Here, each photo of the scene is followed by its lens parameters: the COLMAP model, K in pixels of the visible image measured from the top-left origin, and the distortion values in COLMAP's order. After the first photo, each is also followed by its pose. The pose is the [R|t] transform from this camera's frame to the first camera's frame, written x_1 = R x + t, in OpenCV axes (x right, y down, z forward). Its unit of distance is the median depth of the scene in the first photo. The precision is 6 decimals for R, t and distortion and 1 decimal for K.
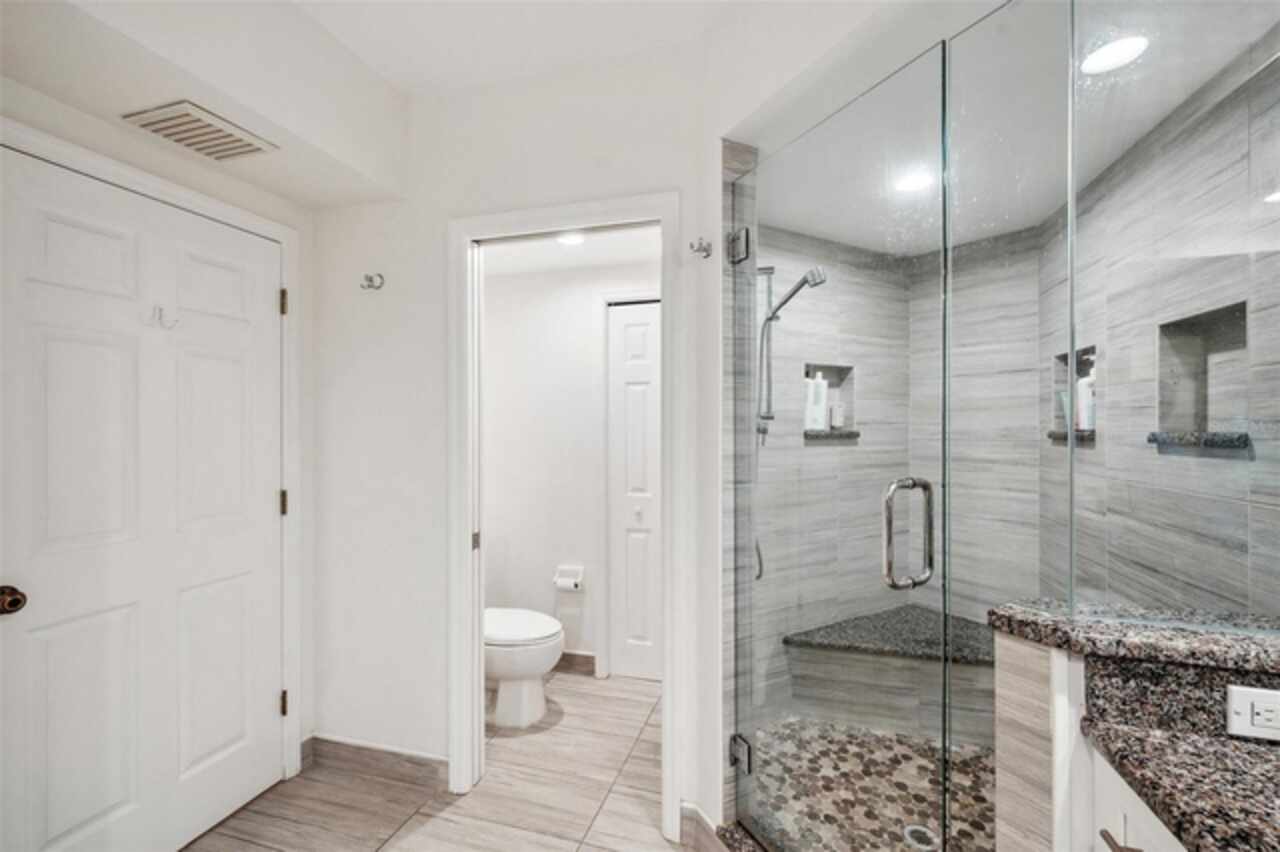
lens RADIAL K [[523.8, 0, 640.0], [0, 523.8, 426.0], [0, 0, 1]] dist [-0.000776, 0.007255]
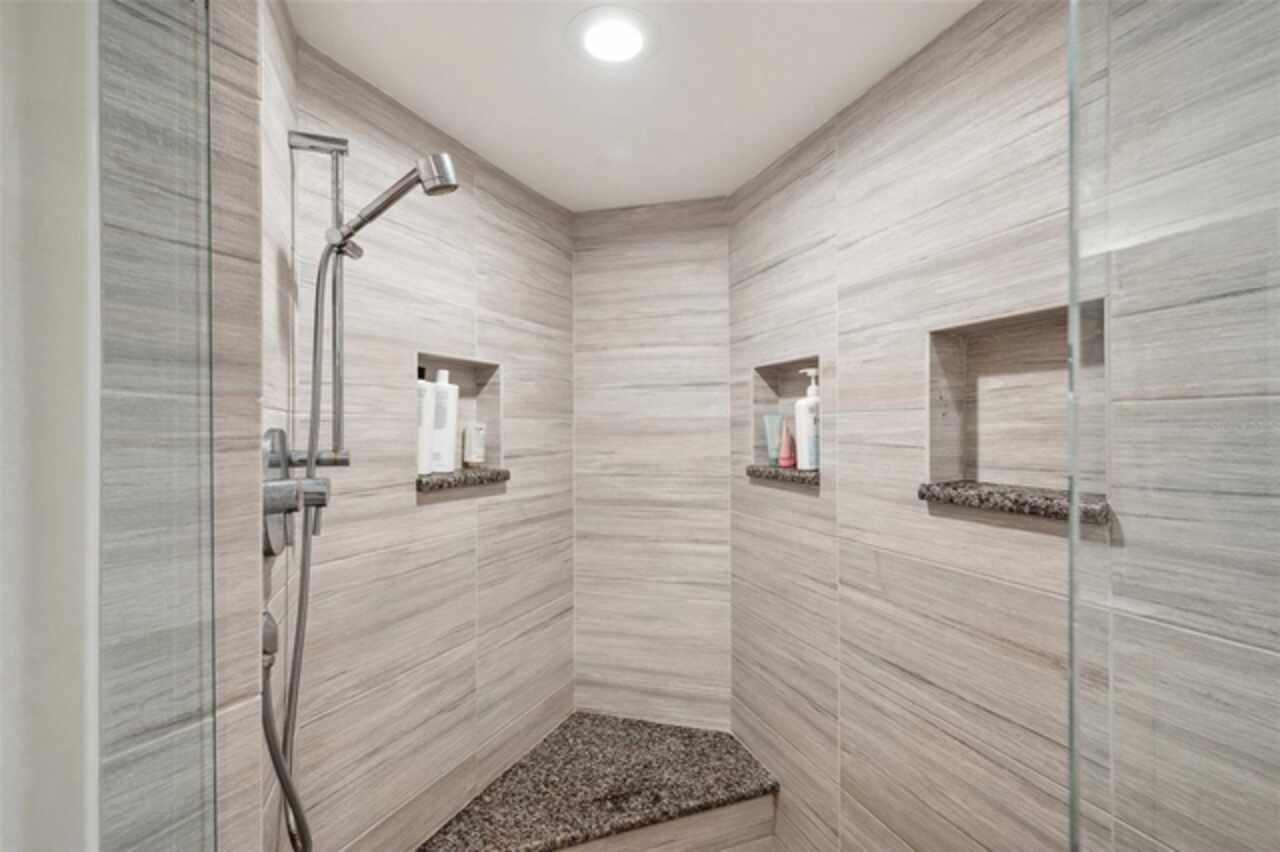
lens RADIAL K [[567.2, 0, 640.0], [0, 567.2, 426.0], [0, 0, 1]] dist [-0.000550, 0.000014]
pose [[0.783956, -0.002576, 0.620811, 0.146331], [0.006426, 0.999971, -0.003965, -0.044276], [-0.620783, 0.007098, 0.783950, 0.442988]]
